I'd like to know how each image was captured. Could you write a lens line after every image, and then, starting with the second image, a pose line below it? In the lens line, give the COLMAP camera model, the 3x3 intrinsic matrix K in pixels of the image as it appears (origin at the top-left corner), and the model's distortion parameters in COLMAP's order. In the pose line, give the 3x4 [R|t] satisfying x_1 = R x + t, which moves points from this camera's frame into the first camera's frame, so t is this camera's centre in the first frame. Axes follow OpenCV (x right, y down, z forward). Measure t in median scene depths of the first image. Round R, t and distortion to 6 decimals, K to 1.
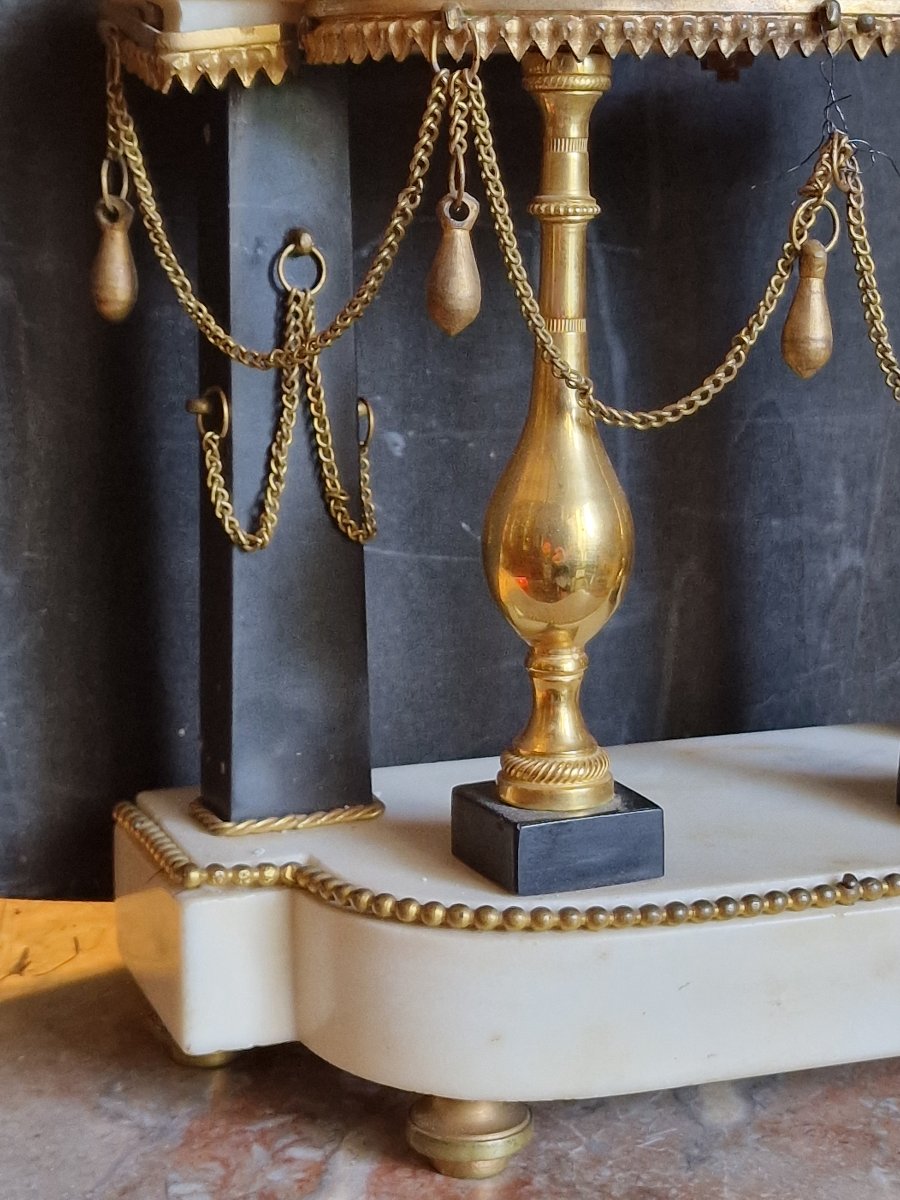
lens RADIAL K [[2381.4, 0, 478.7], [0, 2381.4, 614.1], [0, 0, 1]] dist [0.200820, 0.000000]
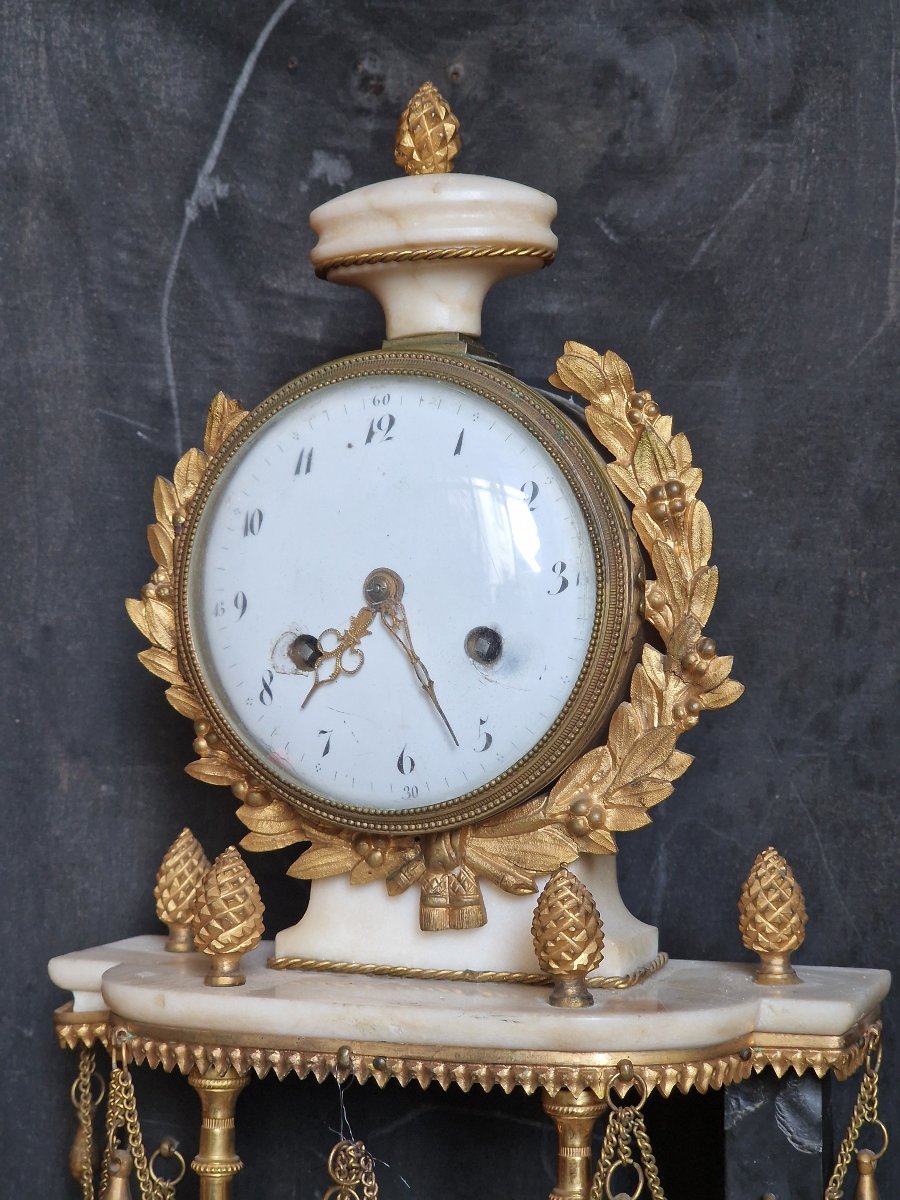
lens RADIAL K [[2338.7, 0, 440.3], [0, 2338.7, 619.7], [0, 0, 1]] dist [-0.091155, 0.000000]
pose [[0.772370, -0.001177, -0.635171, 0.975536], [-0.139874, 0.975135, -0.171894, -0.255803], [0.619580, 0.221610, 0.753001, -0.024348]]
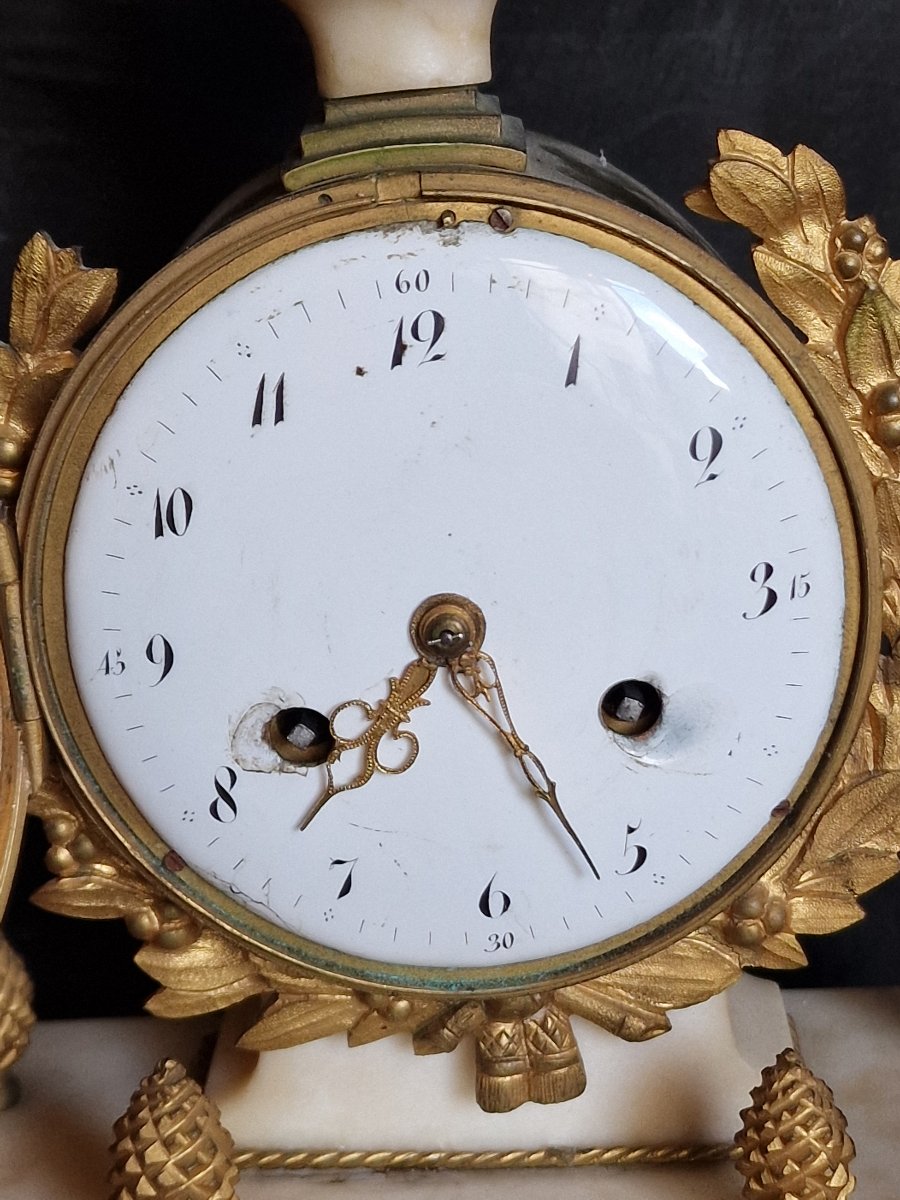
lens RADIAL K [[2381.4, 0, 502.2], [0, 2381.4, 651.8], [0, 0, 1]] dist [0.200820, 0.000000]
pose [[0.940105, 0.067145, -0.334207, 0.391402], [-0.034405, 0.994092, 0.102942, -0.558008], [0.339145, -0.085278, 0.936861, 0.246200]]
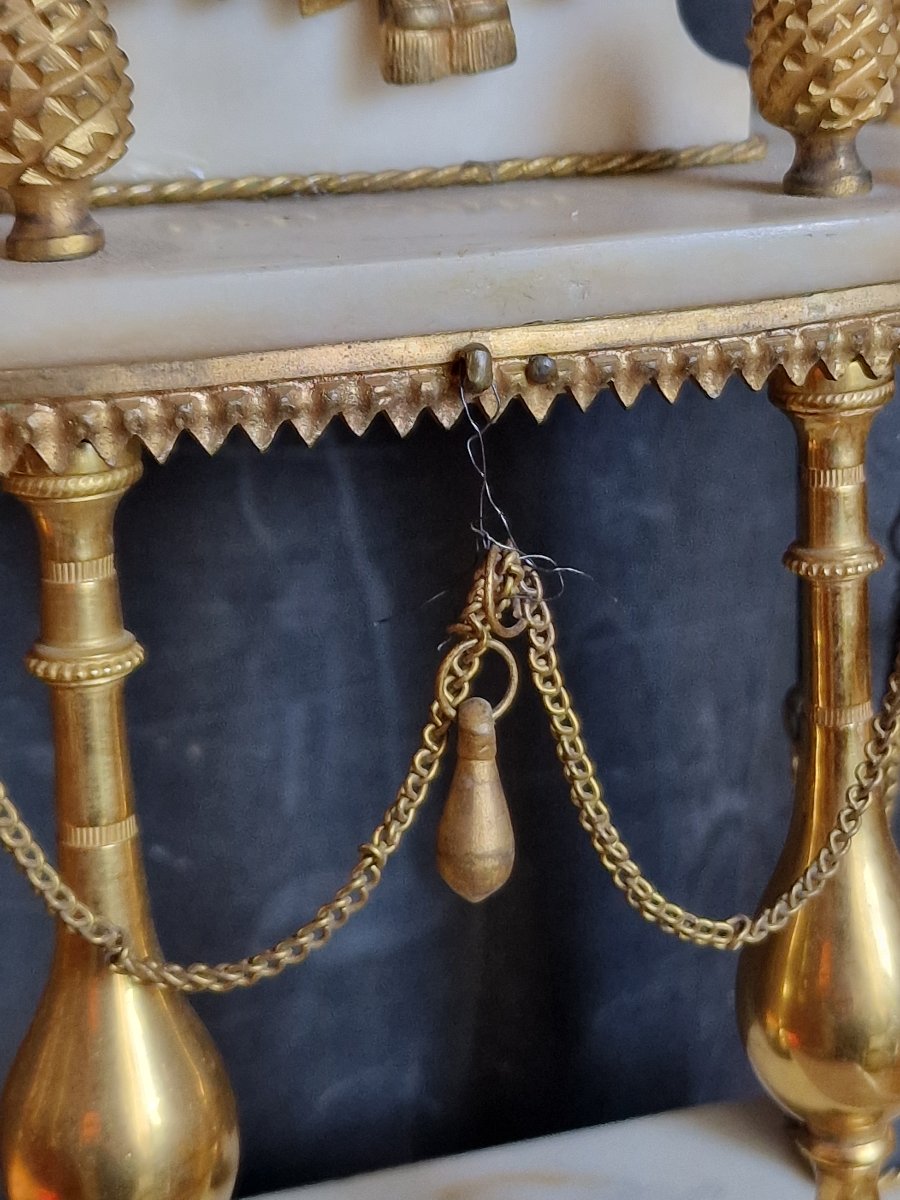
lens RADIAL K [[2381.4, 0, 524.1], [0, 2381.4, 564.4], [0, 0, 1]] dist [0.200820, 0.000000]
pose [[0.999265, -0.022821, -0.030809, 0.166108], [0.025403, 0.995955, 0.086193, -0.236741], [0.028717, -0.086912, 0.995802, 0.357832]]
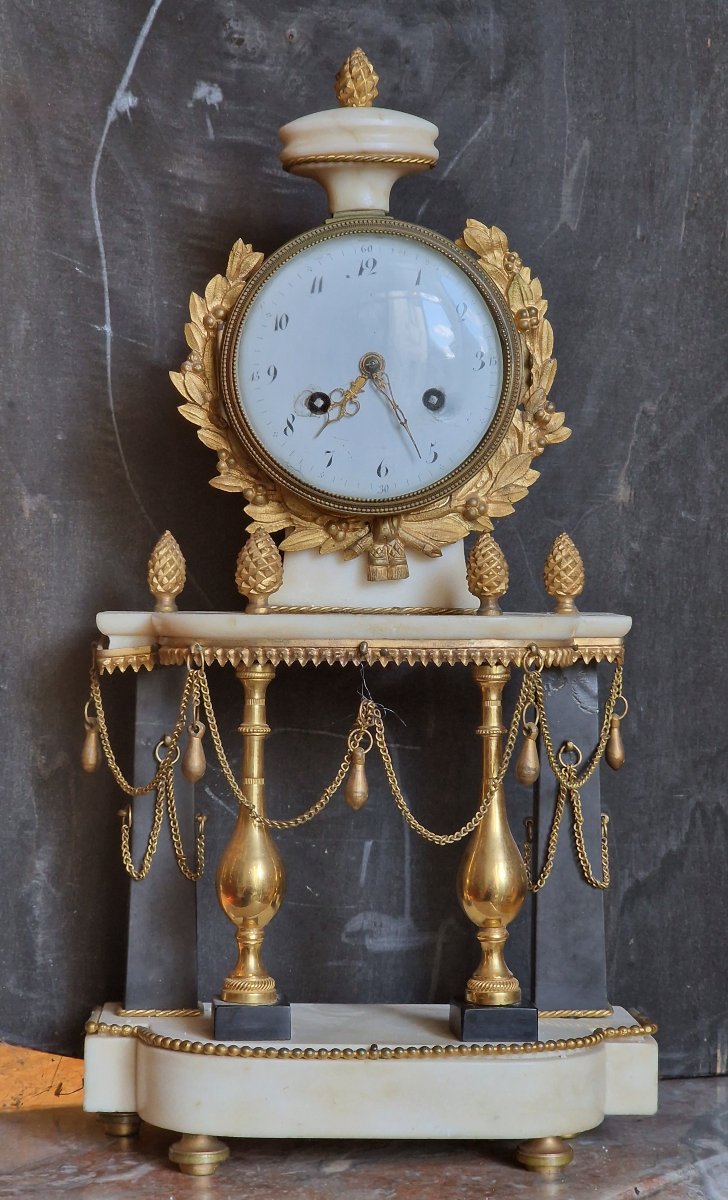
lens RADIAL K [[2358.6, 0, 390.3], [0, 2358.6, 639.8], [0, 0, 1]] dist [-0.081511, 0.000000]
pose [[0.958639, 0.017927, -0.284061, 0.750615], [-0.070849, 0.981631, -0.177148, 0.125048], [0.275667, 0.189947, 0.942299, -1.012232]]
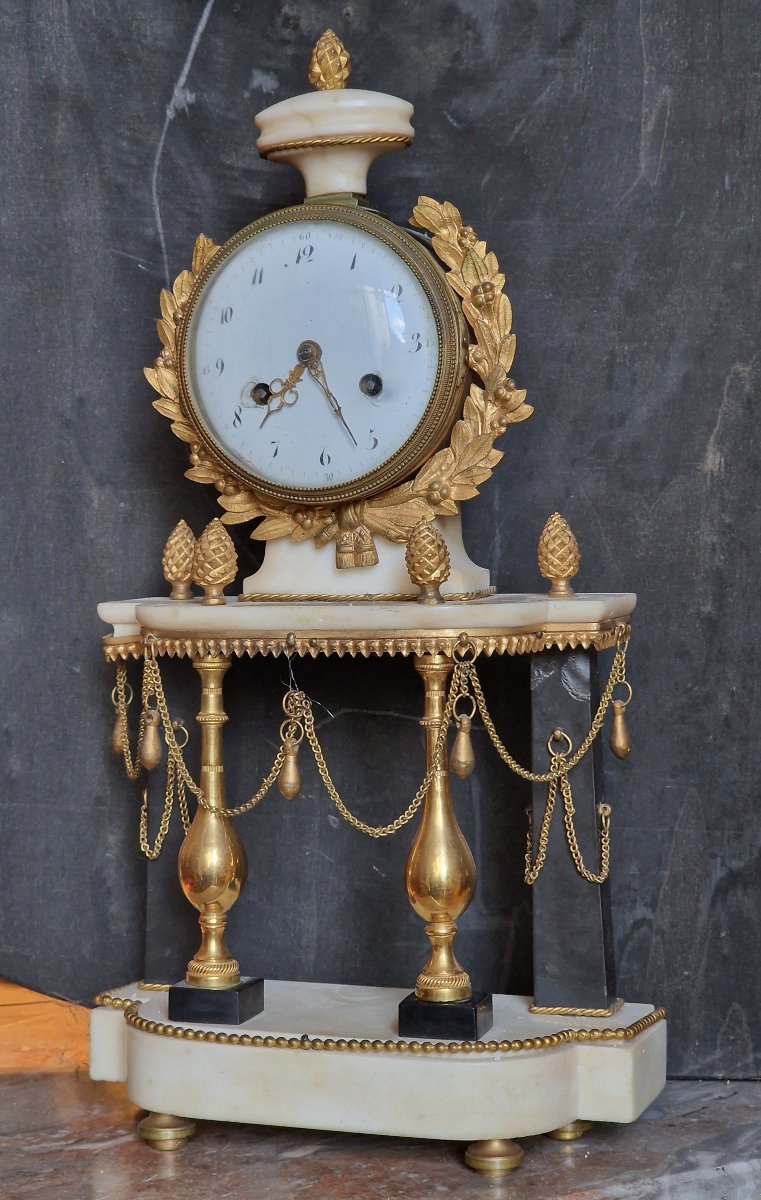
lens RADIAL K [[2329.2, 0, 363.3], [0, 2329.2, 605.1], [0, 0, 1]] dist [-0.045508, 0.000000]
pose [[0.775202, 0.014913, -0.631538, 1.482740], [-0.116937, 0.985831, -0.120259, -0.024132], [0.620796, 0.167075, 0.765962, -0.597243]]
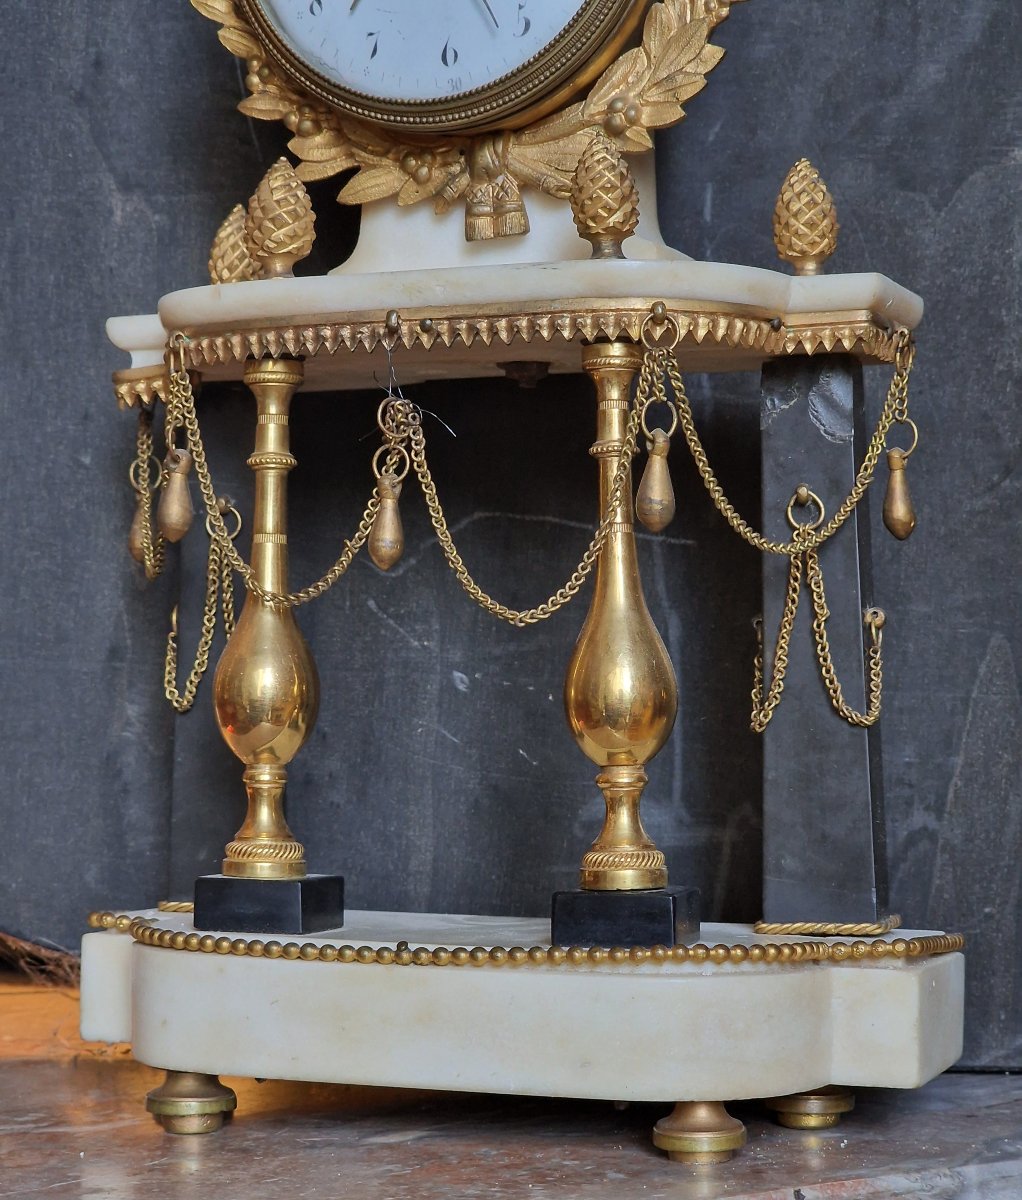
lens RADIAL K [[2681.6, 0, 505.1], [0, 2681.6, 685.1], [0, 0, 1]] dist [0.009843, 0.000000]
pose [[0.768437, 0.000764, -0.639925, 1.159754], [-0.132170, 0.978627, -0.157544, 0.199287], [0.626128, 0.205641, 0.752114, -0.119694]]
